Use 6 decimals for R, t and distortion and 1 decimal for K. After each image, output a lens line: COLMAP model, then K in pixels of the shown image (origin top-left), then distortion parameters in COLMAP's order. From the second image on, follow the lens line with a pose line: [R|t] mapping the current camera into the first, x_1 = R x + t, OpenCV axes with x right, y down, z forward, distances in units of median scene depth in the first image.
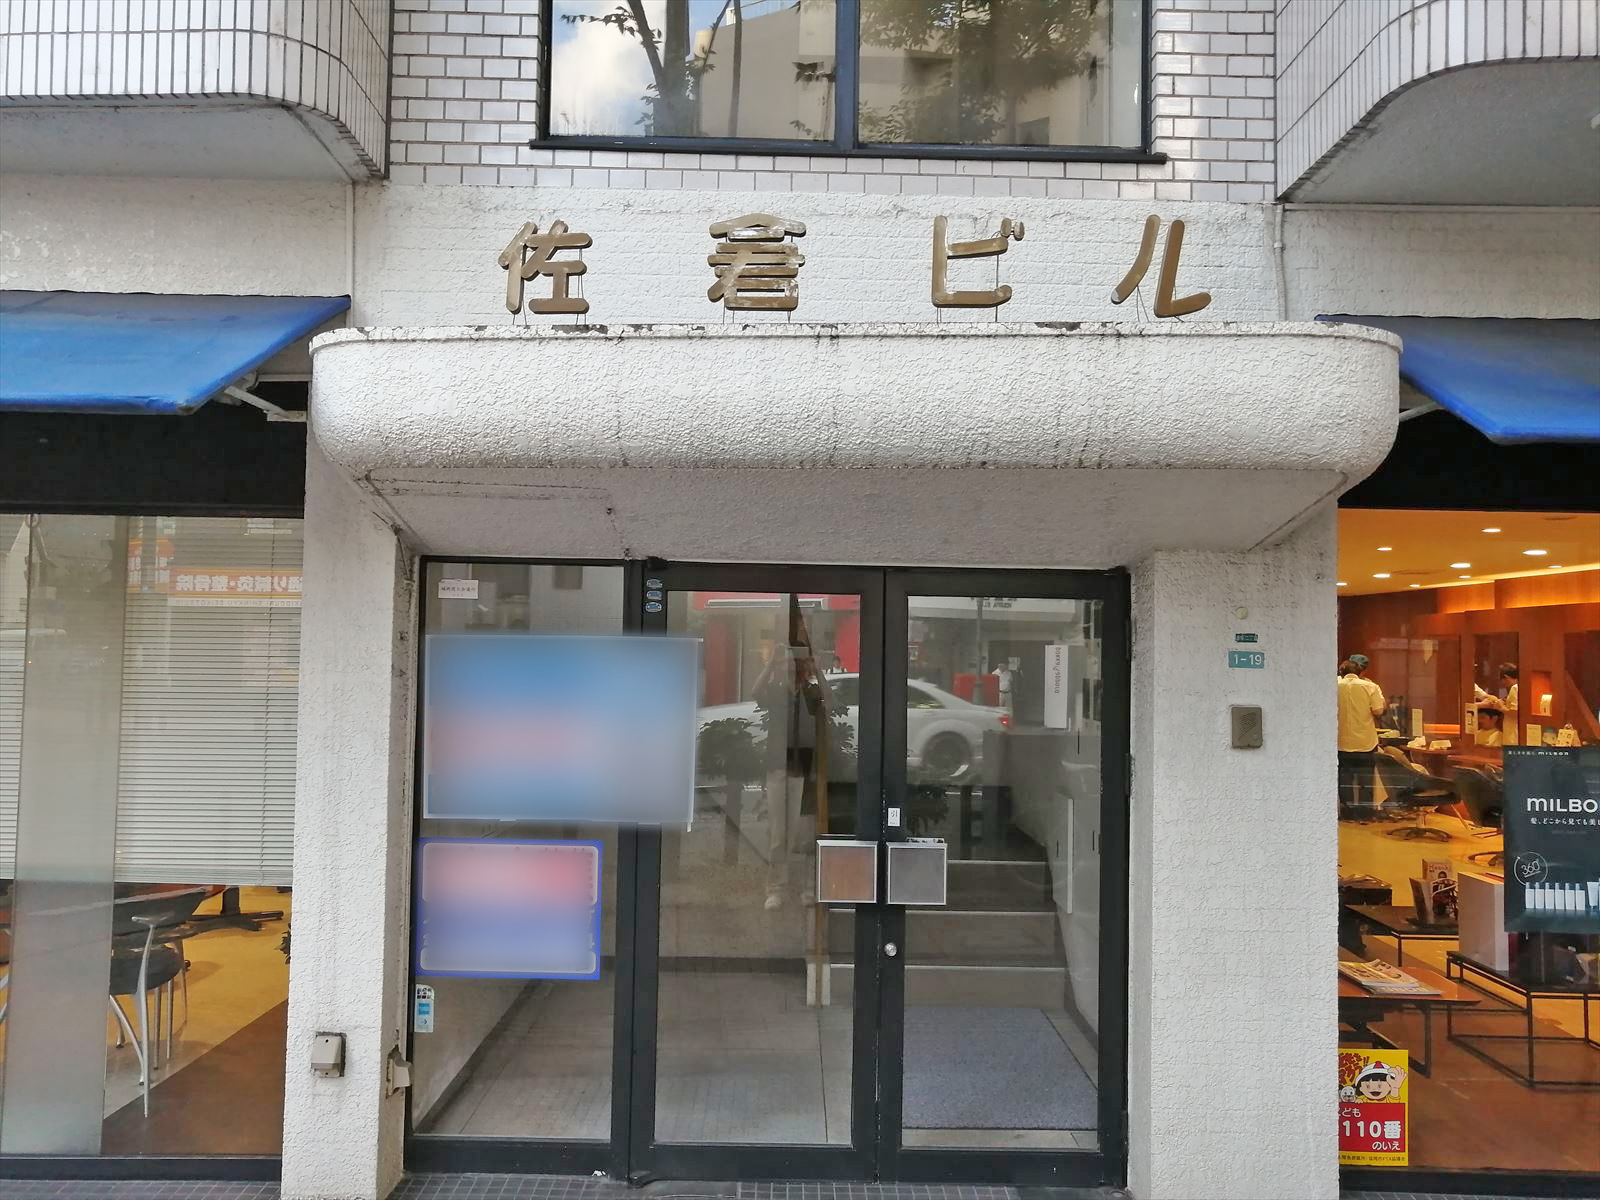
lens RADIAL K [[1341.1, 0, 802.9], [0, 1341.1, 597.5], [0, 0, 1]] dist [0.008643, 0.005265]
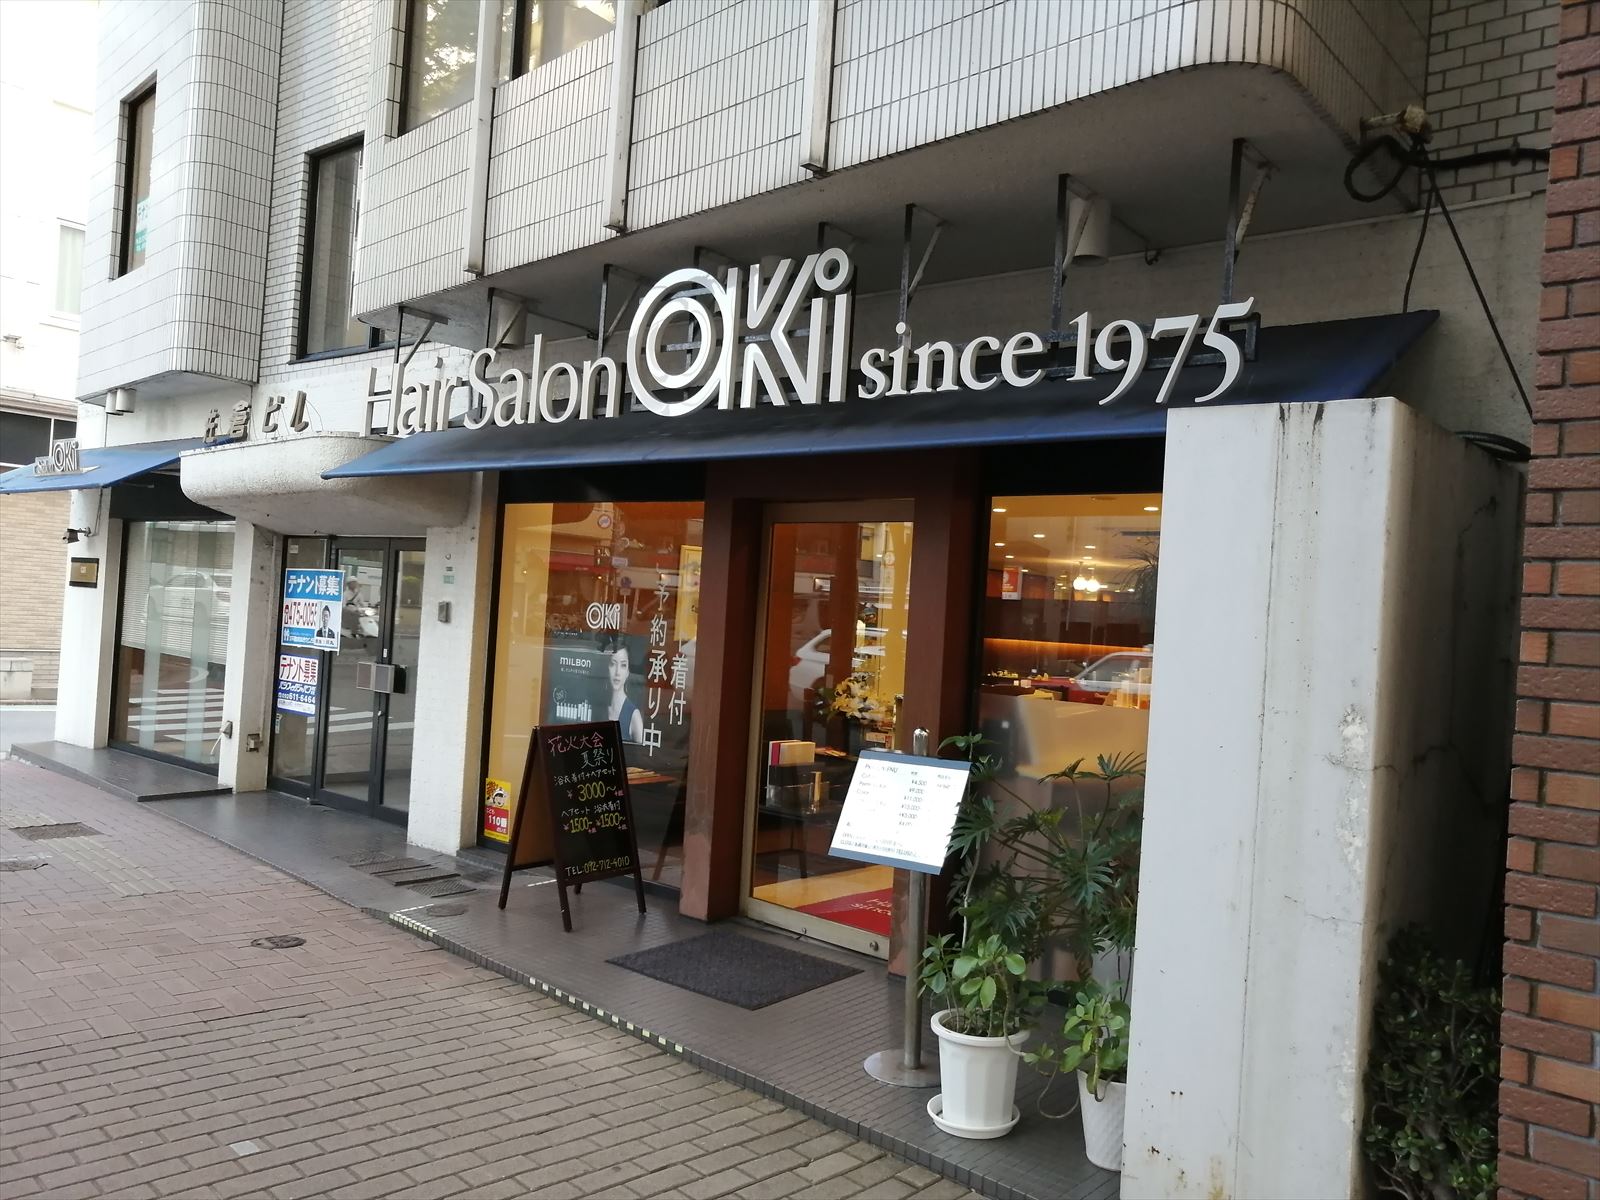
lens RADIAL K [[1341.1, 0, 799.2], [0, 1341.1, 603.0], [0, 0, 1]] dist [0.008643, 0.005265]
pose [[0.727057, 0.018403, -0.686330, 2.092467], [-0.015238, 0.999827, 0.010667, 0.051484], [0.686408, 0.002703, 0.727212, -0.118087]]
